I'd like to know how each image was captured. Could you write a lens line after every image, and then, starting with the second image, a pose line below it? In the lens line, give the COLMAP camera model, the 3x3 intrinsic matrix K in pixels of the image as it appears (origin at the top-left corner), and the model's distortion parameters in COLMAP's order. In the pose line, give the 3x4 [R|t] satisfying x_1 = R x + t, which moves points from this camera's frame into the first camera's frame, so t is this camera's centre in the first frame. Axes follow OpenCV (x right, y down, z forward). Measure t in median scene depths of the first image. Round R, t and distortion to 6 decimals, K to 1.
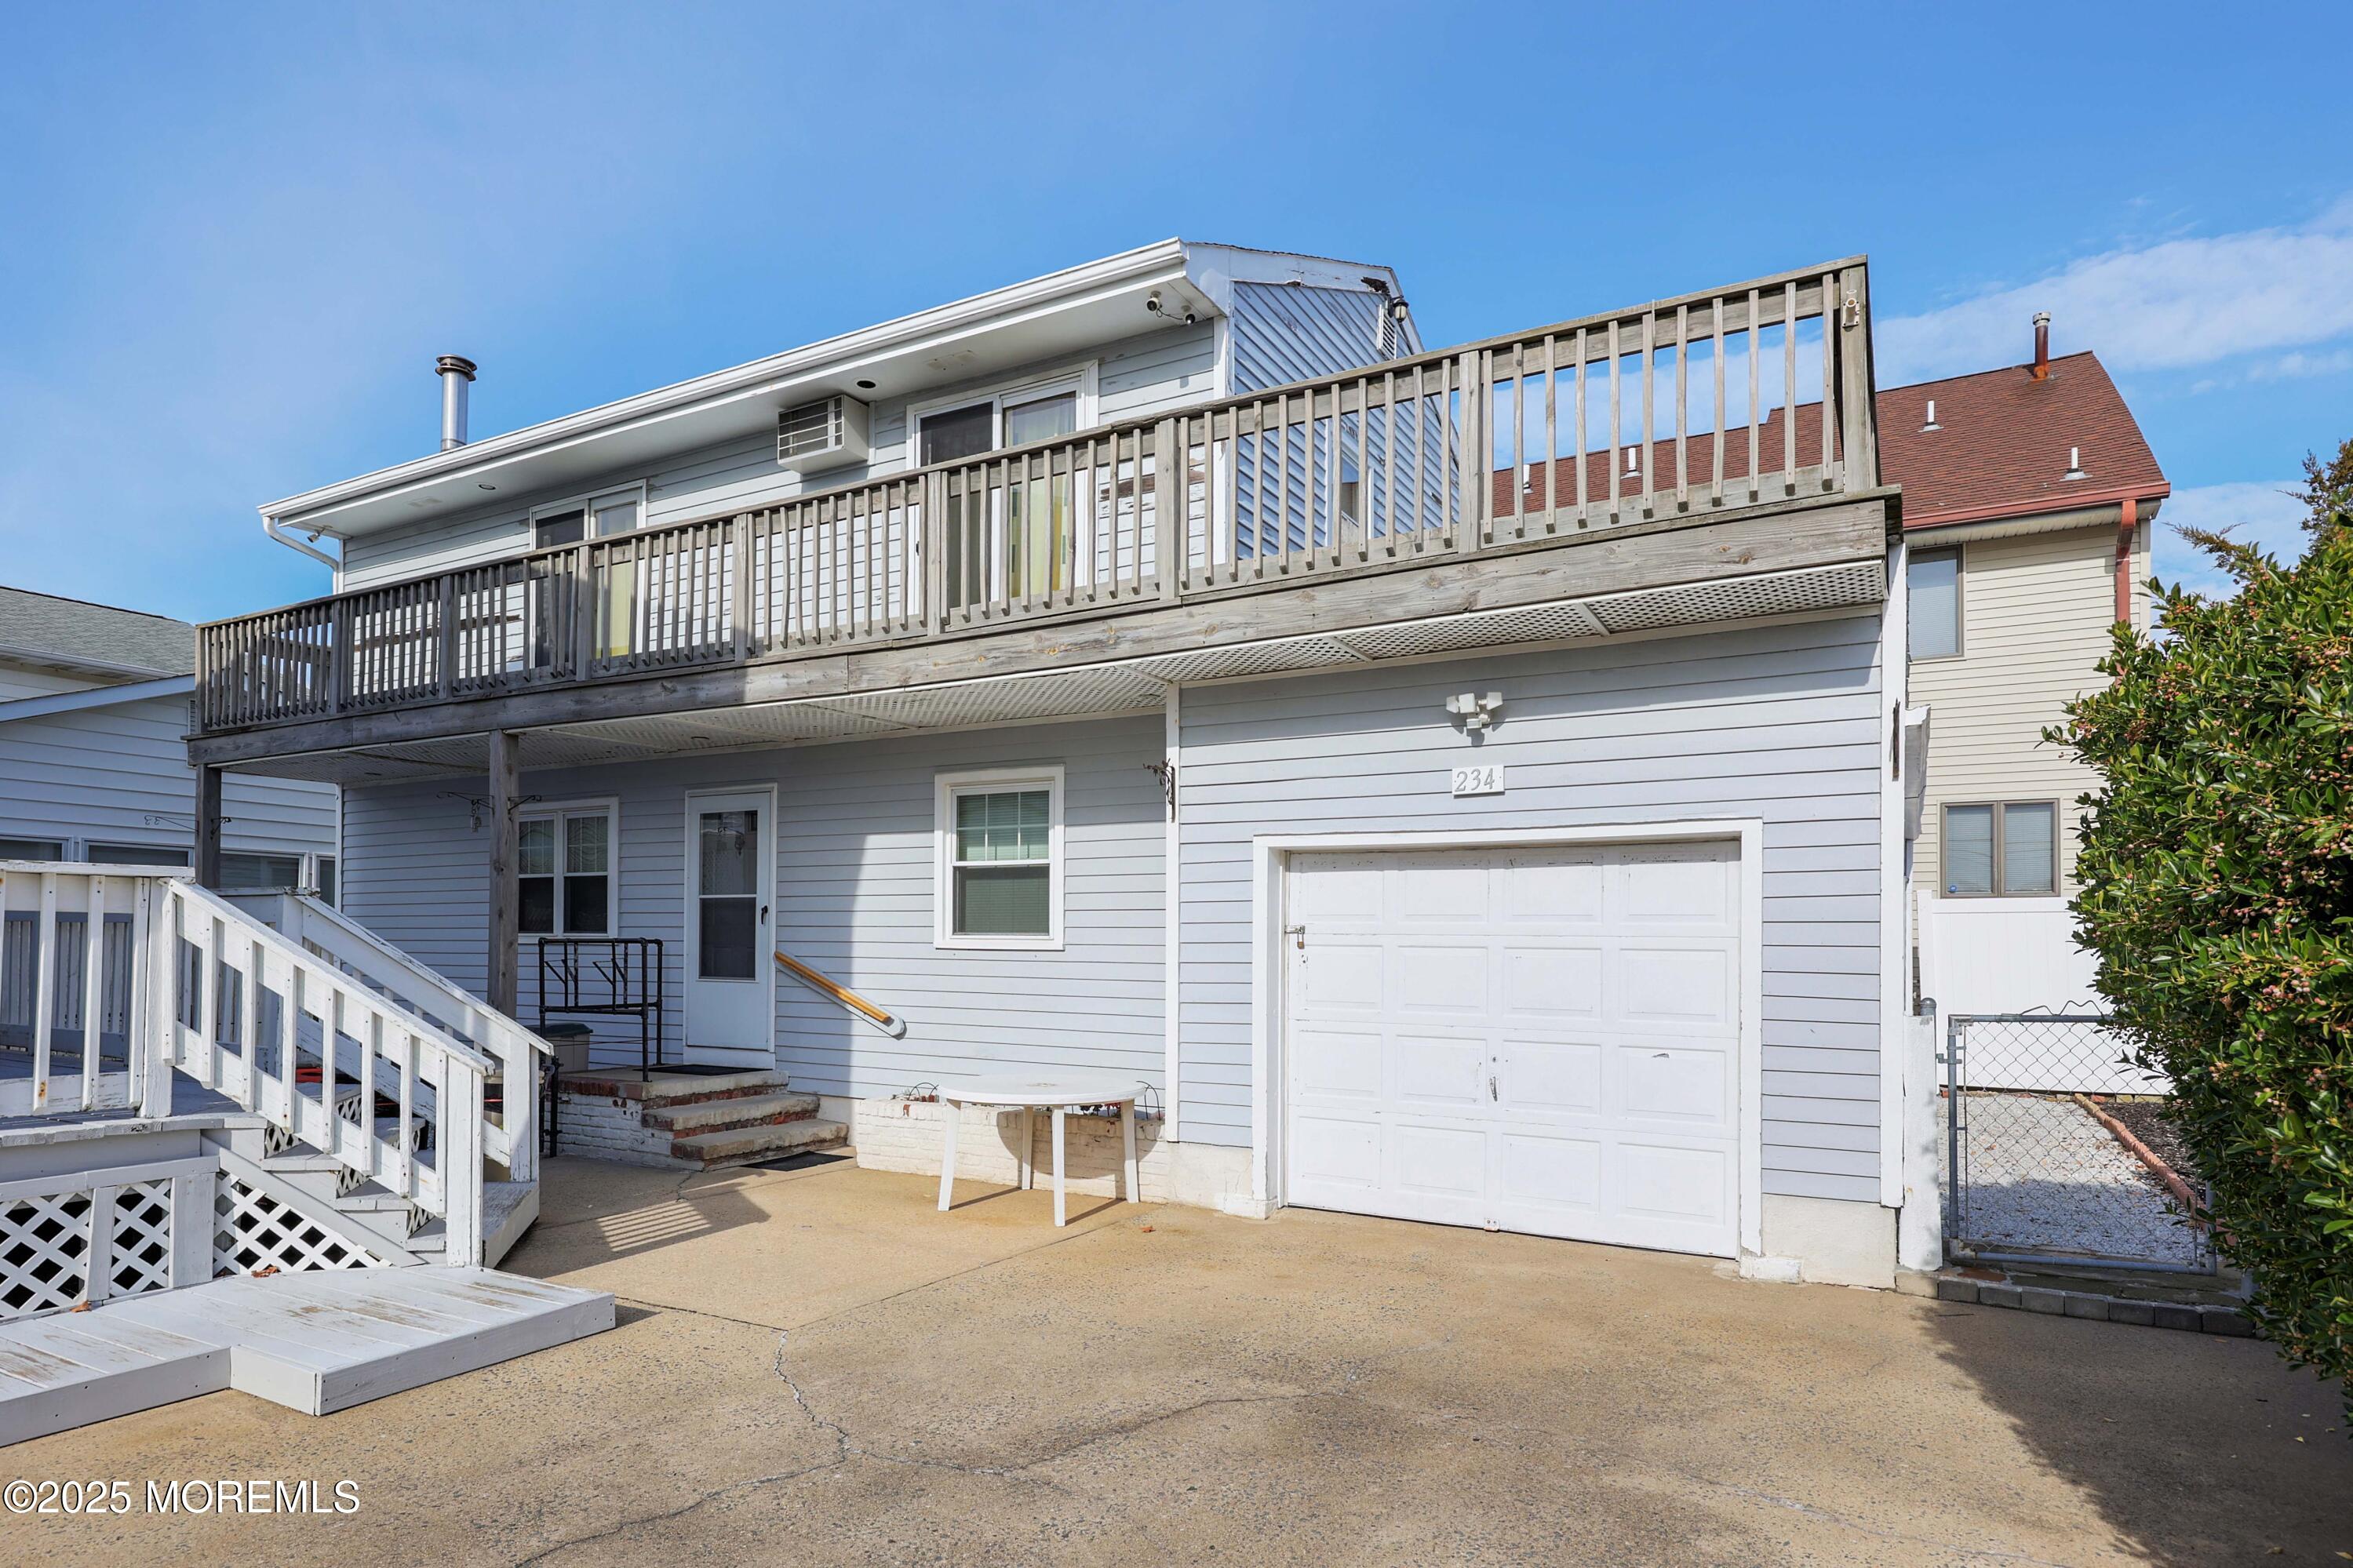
lens RADIAL K [[1262.8, 0, 1180.6], [0, 1262.8, 919.4], [0, 0, 1]] dist [0.002531, 0.003292]
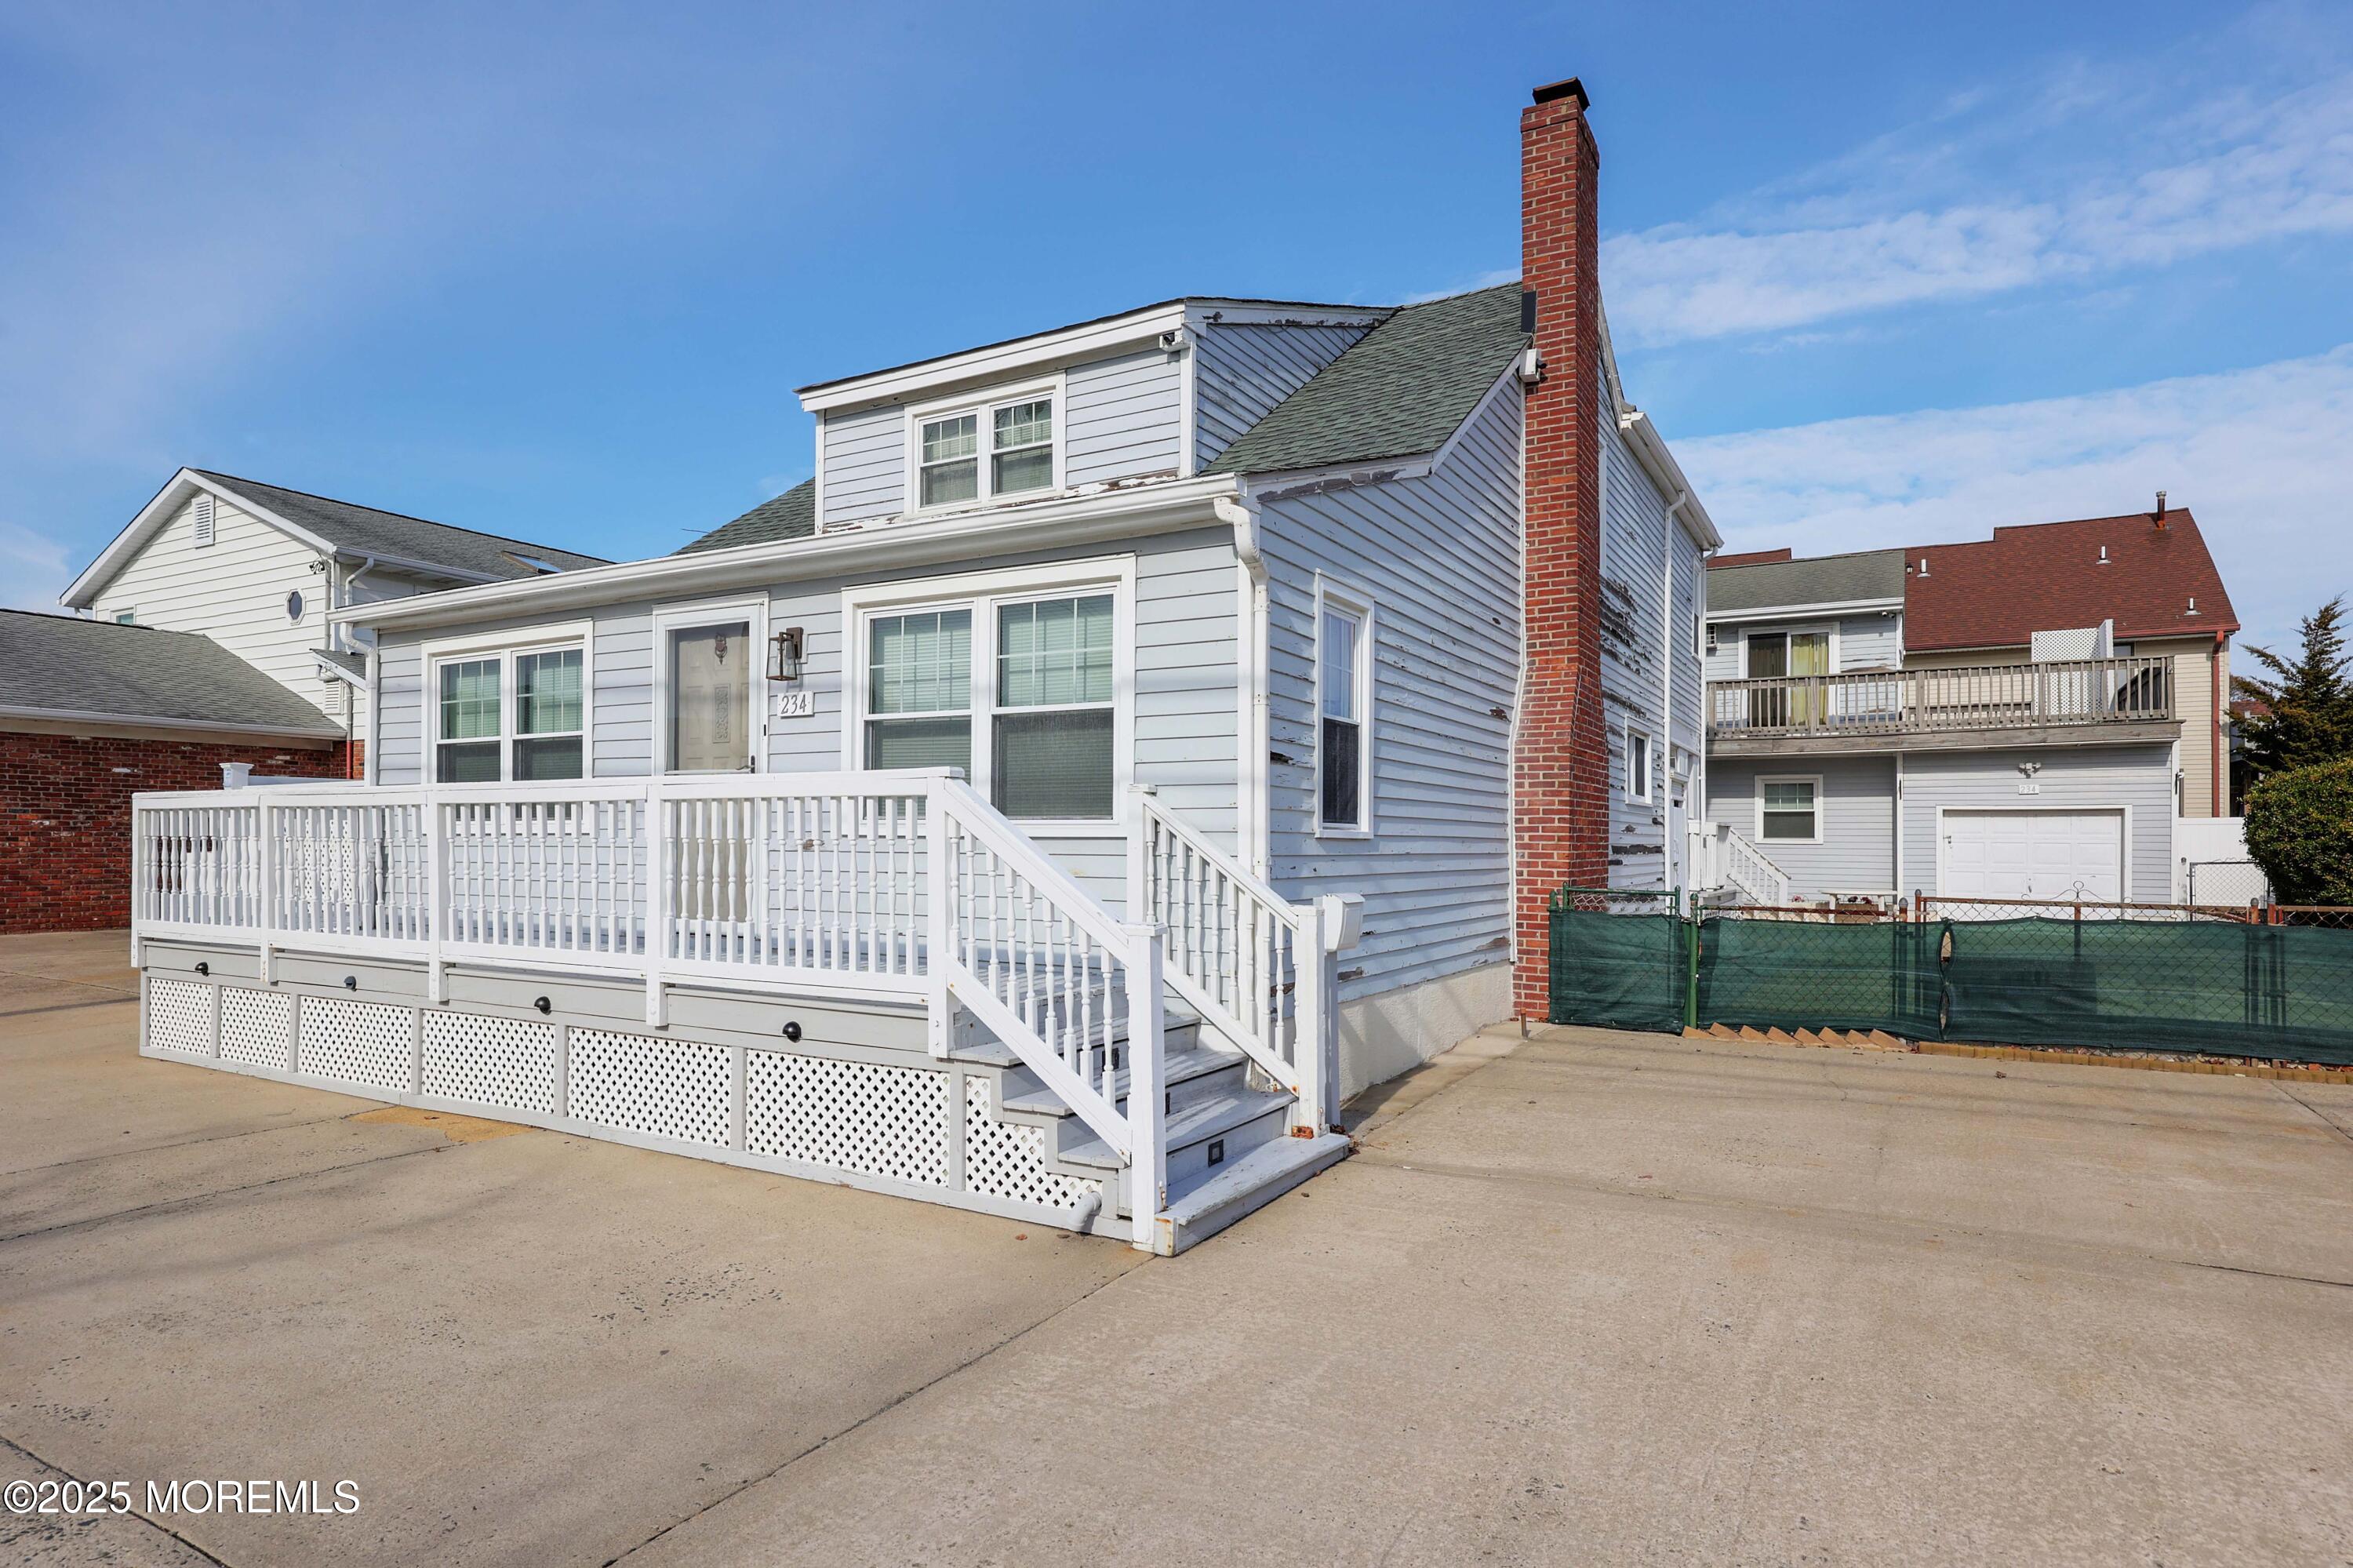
lens RADIAL K [[1309.2, 0, 1115.8], [0, 1309.2, 825.9], [0, 0, 1]] dist [0.012565, -0.016744]
pose [[0.999788, 0.001415, -0.020525, -1.784757], [-0.001226, 0.999957, 0.009214, -0.044630], [0.020537, -0.009187, 0.999747, -2.083987]]
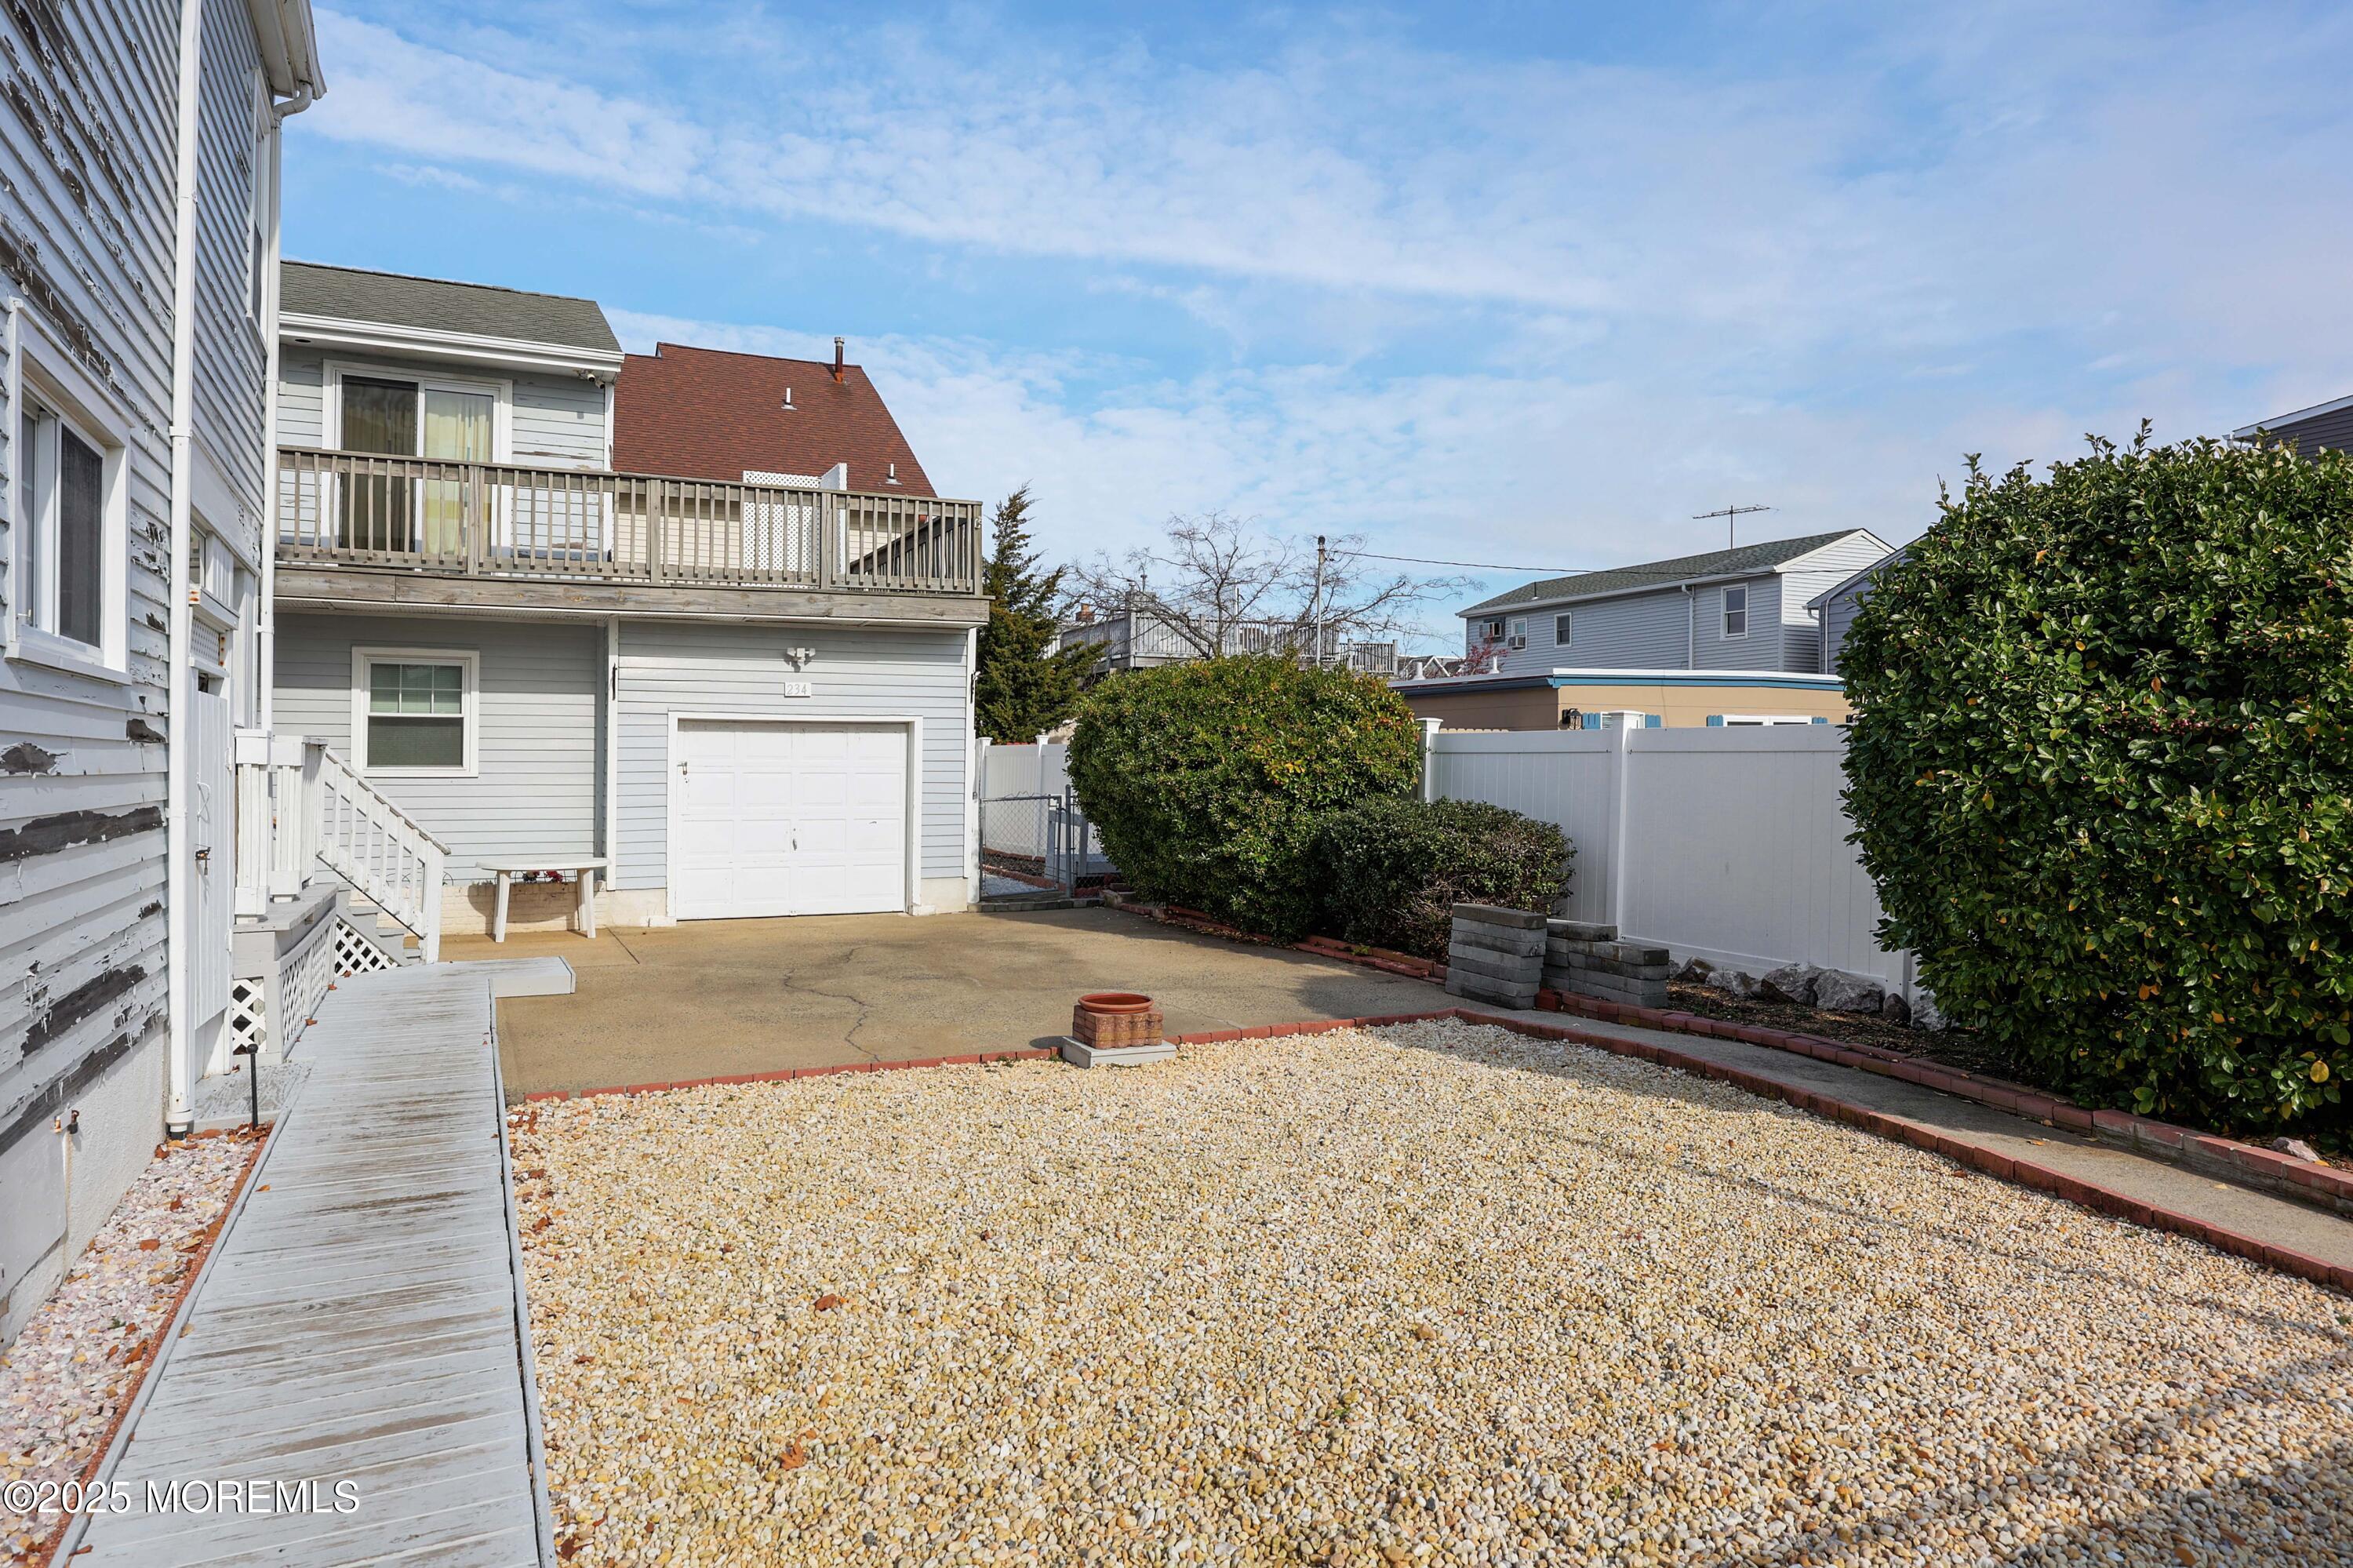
lens RADIAL K [[1479.9, 0, 1228.5], [0, 1479.9, 733.1], [0, 0, 1]] dist [0.034076, -0.000369]
pose [[0.536588, 0.009565, 0.843790, -1.281159], [-0.017008, 0.999855, -0.000518, -0.047726], [-0.843673, -0.014073, 0.536673, -0.776732]]
